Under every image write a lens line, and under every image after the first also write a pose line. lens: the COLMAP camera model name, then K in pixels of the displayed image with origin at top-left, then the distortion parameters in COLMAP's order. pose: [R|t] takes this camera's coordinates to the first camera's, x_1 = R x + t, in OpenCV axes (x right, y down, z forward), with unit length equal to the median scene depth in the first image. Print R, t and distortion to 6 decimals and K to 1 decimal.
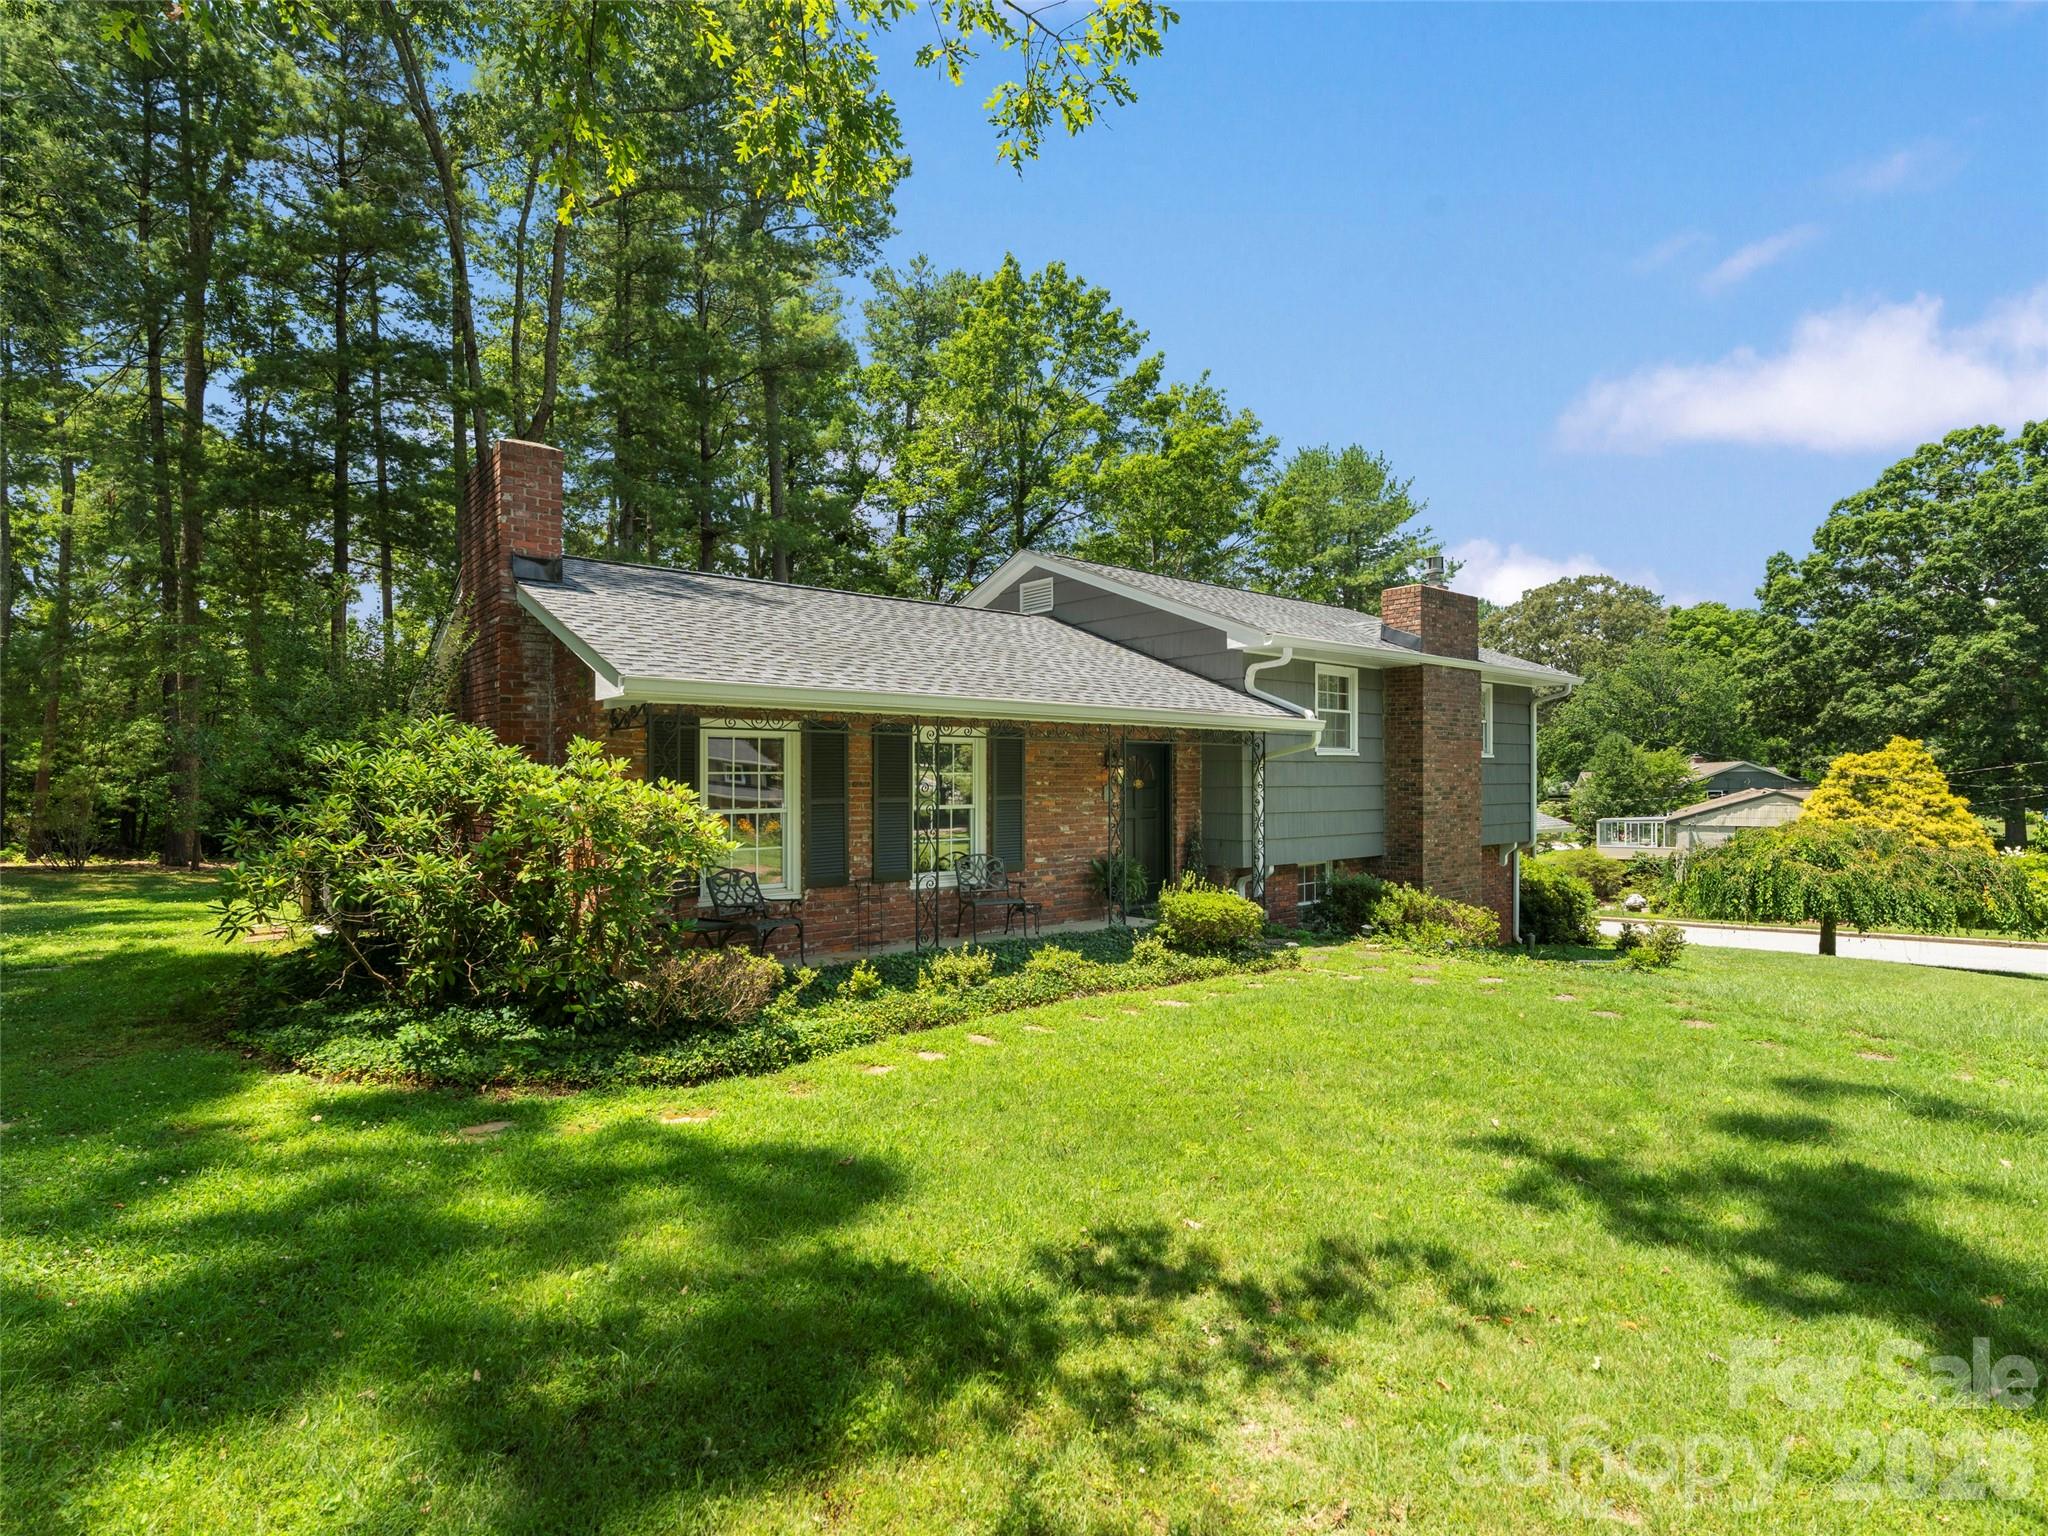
lens RADIAL K [[1044.1, 0, 1019.6], [0, 1044.1, 776.0], [0, 0, 1]] dist [-0.012528, 0.003586]
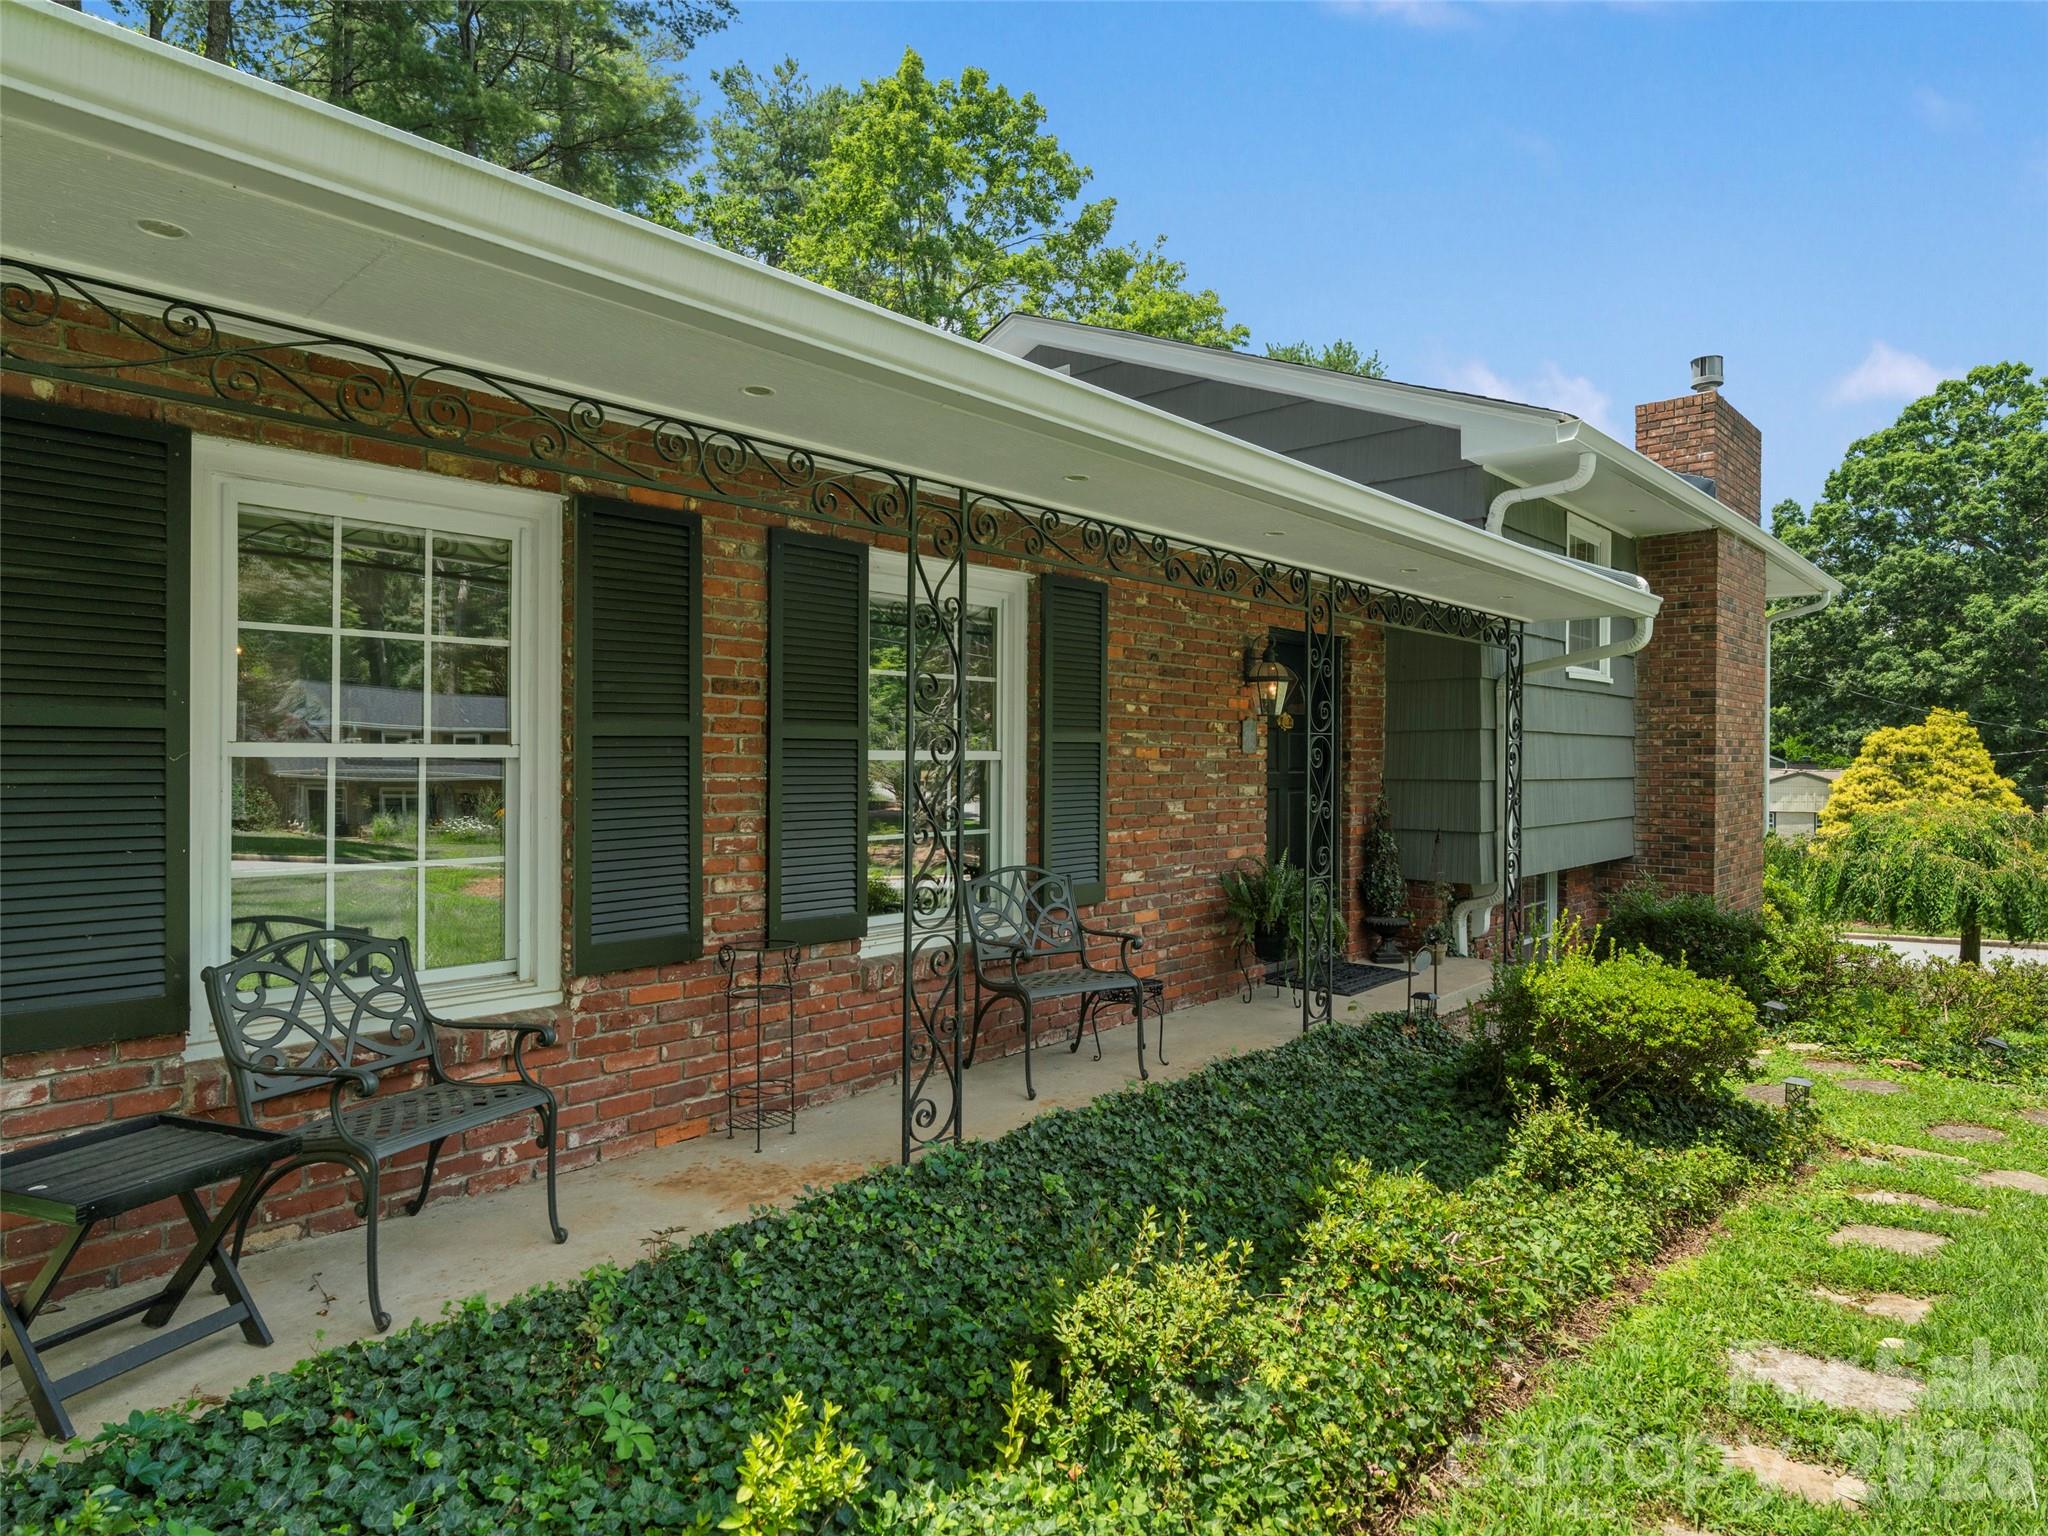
lens RADIAL K [[1071.1, 0, 1031.3], [0, 1071.1, 759.4], [0, 0, 1]] dist [-0.006512, -0.001211]
pose [[0.987885, 0.007135, 0.155025, -0.041554], [-0.006575, 0.999970, -0.004121, 0.013517], [-0.155049, 0.003052, 0.987902, 0.234984]]
